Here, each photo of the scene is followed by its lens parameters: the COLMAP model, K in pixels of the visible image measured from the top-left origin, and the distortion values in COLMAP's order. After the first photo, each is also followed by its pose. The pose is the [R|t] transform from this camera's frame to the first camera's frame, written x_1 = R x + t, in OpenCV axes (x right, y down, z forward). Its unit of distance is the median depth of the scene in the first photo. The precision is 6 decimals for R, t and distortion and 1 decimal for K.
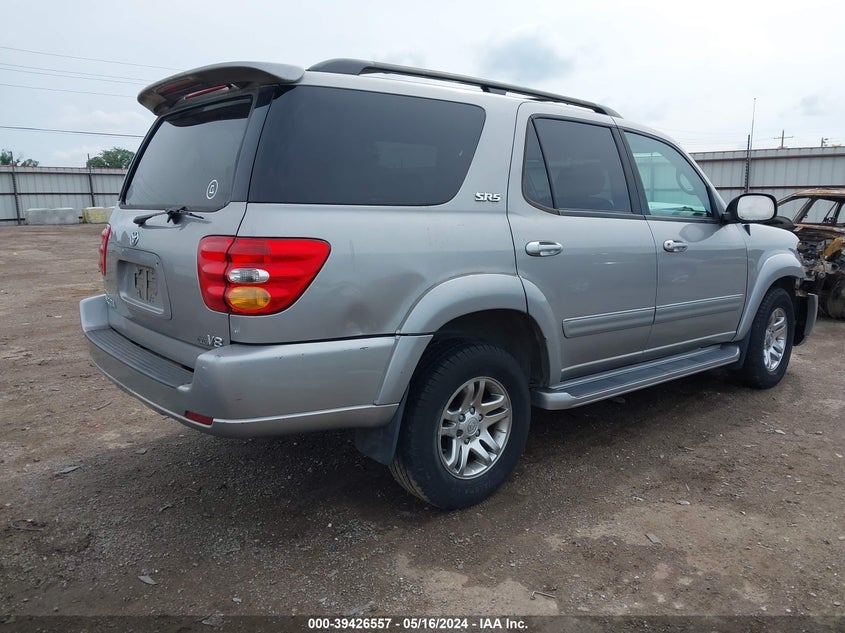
lens RADIAL K [[665.1, 0, 422.5], [0, 665.1, 316.5], [0, 0, 1]] dist [0.129776, -0.206599]
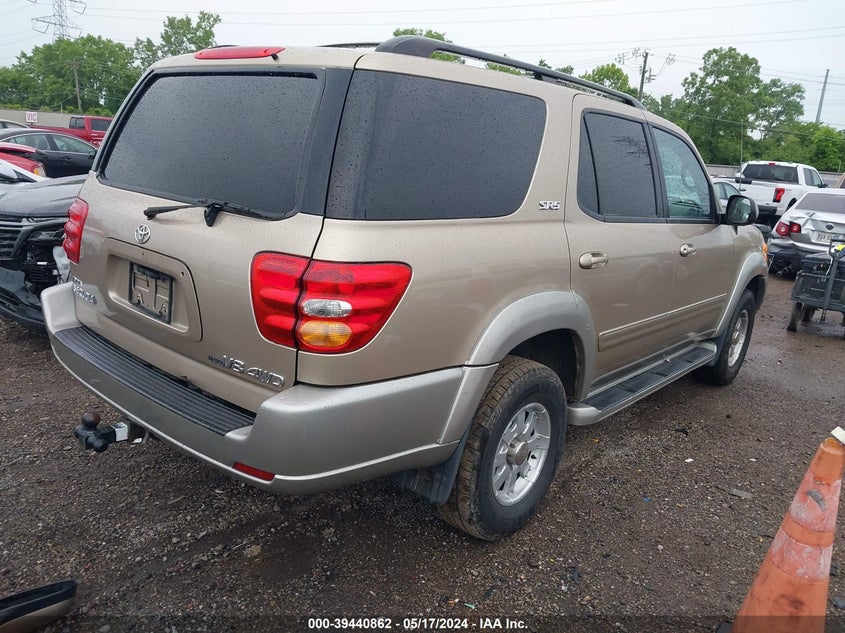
lens RADIAL K [[665.1, 0, 422.5], [0, 665.1, 316.5], [0, 0, 1]] dist [0.129776, -0.206599]
pose [[0.985215, 0.030592, 0.168570, -0.226480], [-0.044796, 0.995698, 0.081114, -0.097991], [-0.165363, -0.087466, 0.982346, 0.134257]]
